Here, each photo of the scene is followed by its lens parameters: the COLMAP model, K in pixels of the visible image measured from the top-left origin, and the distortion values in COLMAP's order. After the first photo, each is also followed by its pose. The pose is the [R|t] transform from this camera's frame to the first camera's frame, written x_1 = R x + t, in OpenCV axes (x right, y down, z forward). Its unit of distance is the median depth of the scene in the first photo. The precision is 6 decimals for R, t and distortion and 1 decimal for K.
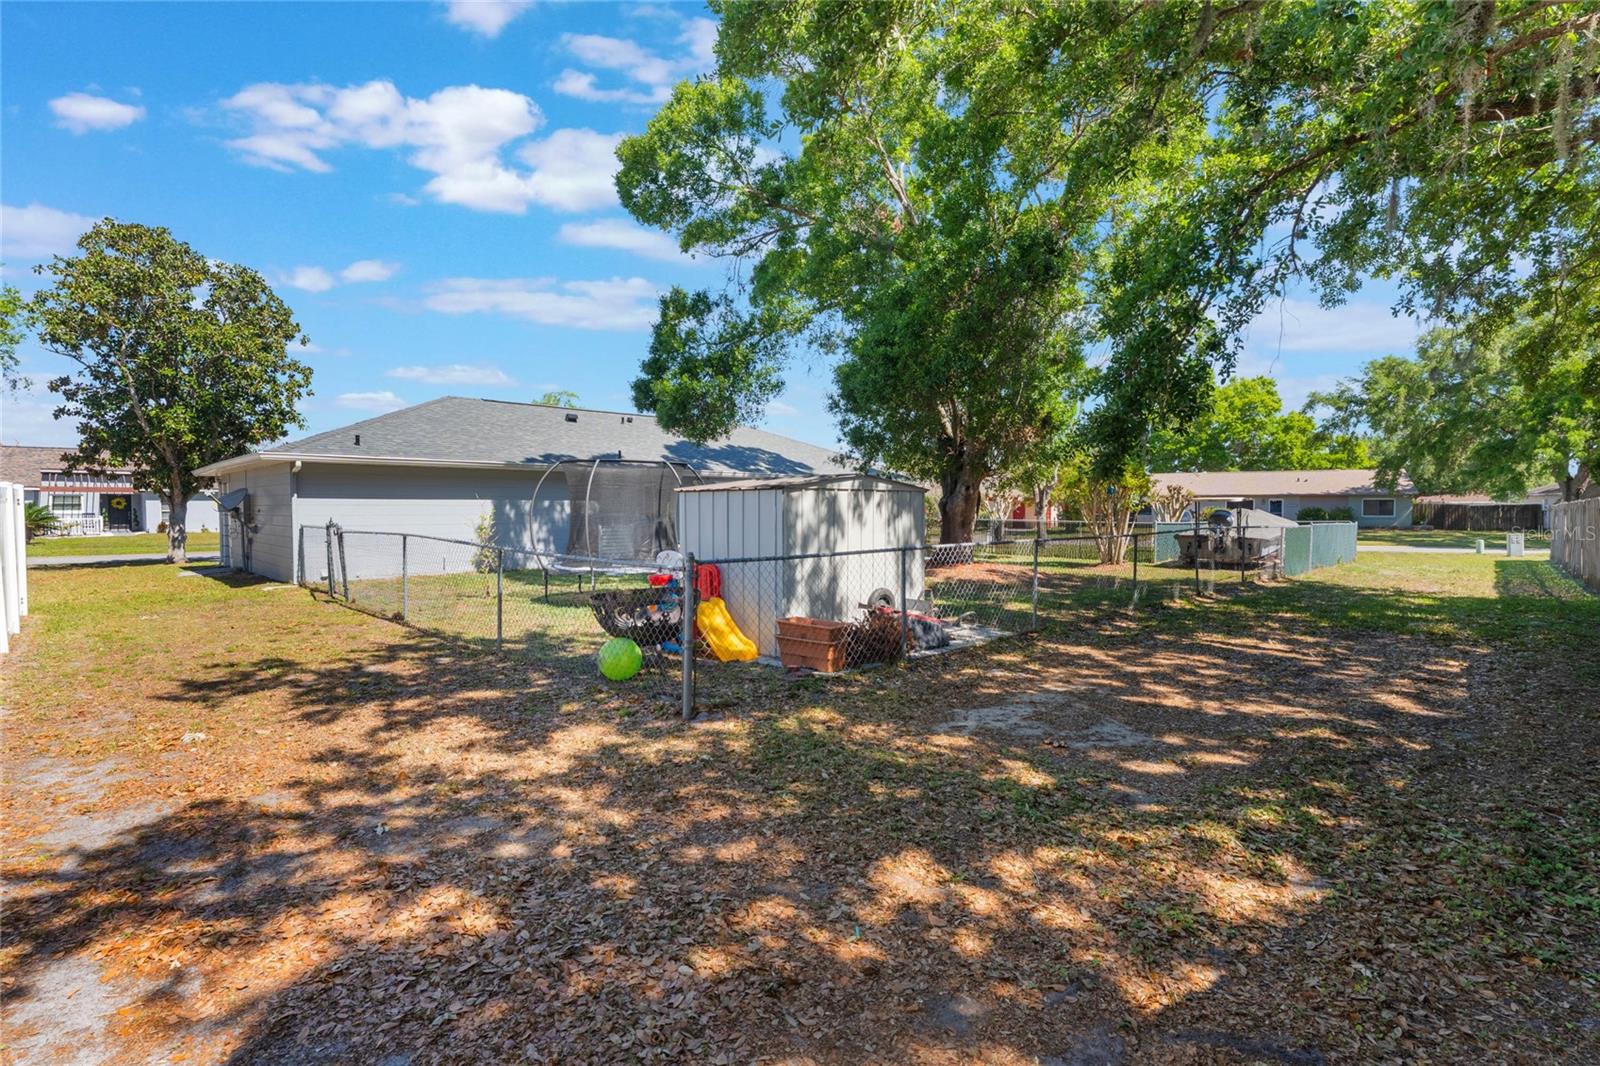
lens RADIAL K [[759.1, 0, 807.3], [0, 759.1, 529.4], [0, 0, 1]] dist [-0.002532, -0.000064]
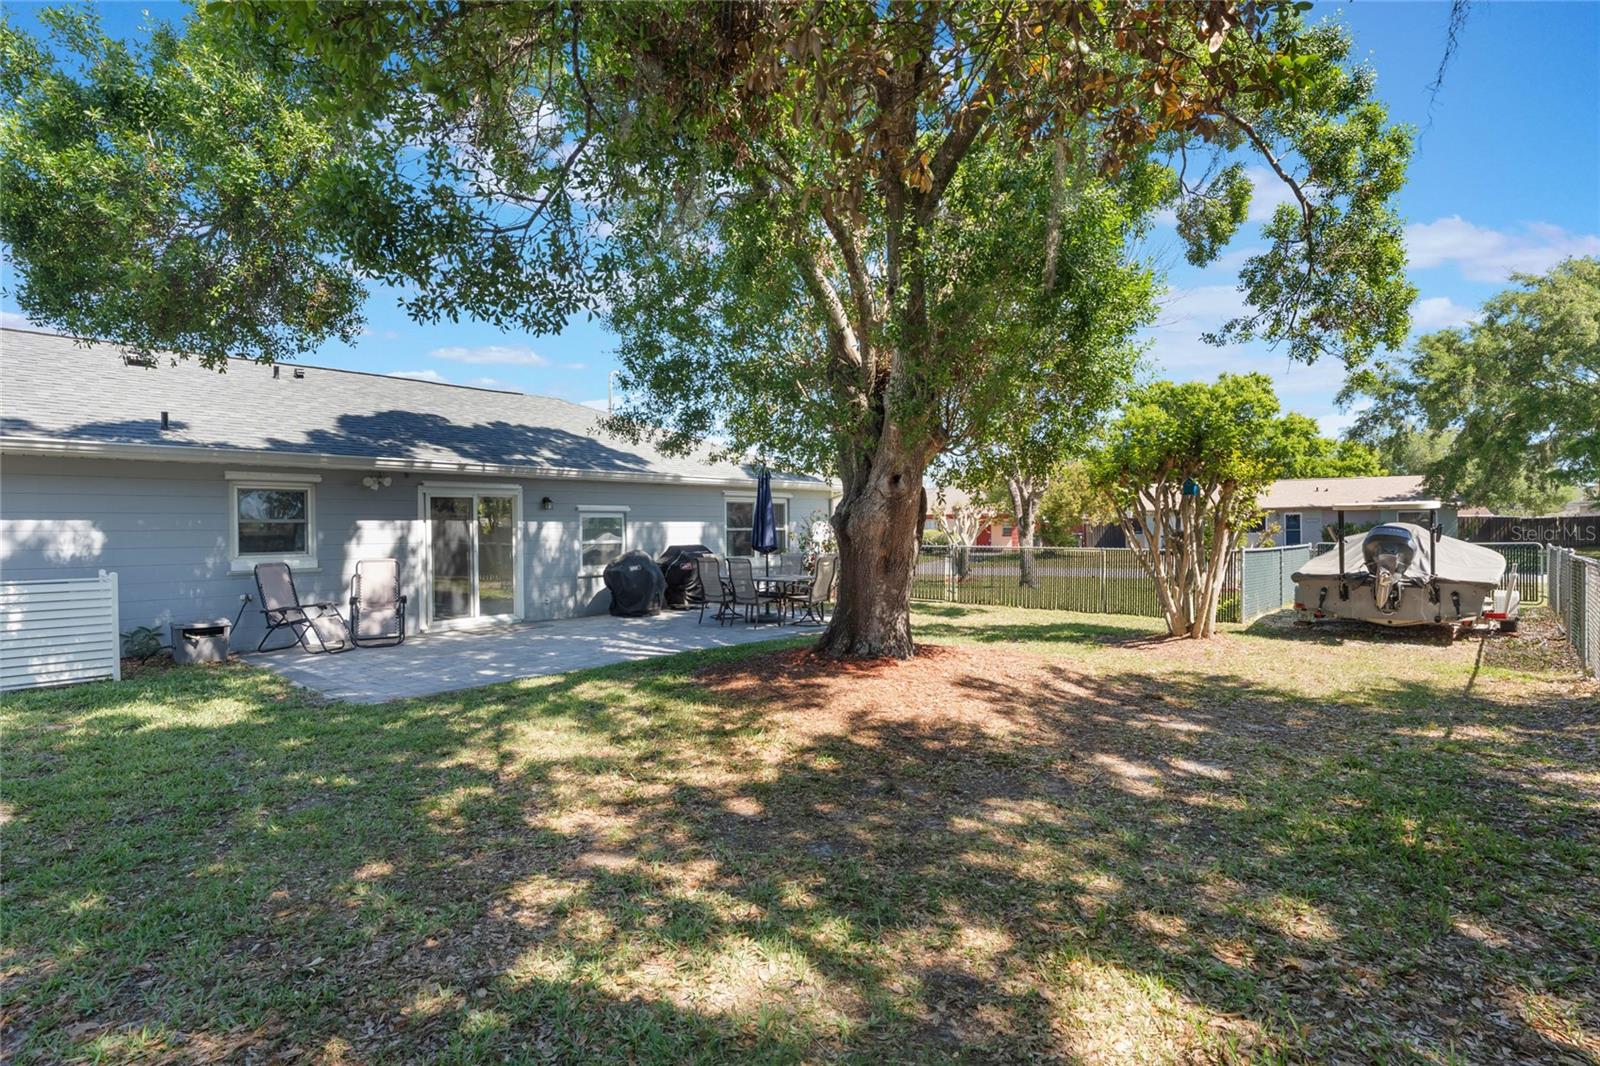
lens RADIAL K [[814.9, 0, 794.7], [0, 814.9, 535.9], [0, 0, 1]] dist [-0.004761, -0.000583]
pose [[0.998667, -0.012031, 0.050188, 0.045930], [0.013091, 0.999697, -0.020851, -0.004752], [-0.049922, 0.021480, 0.998522, 0.190452]]
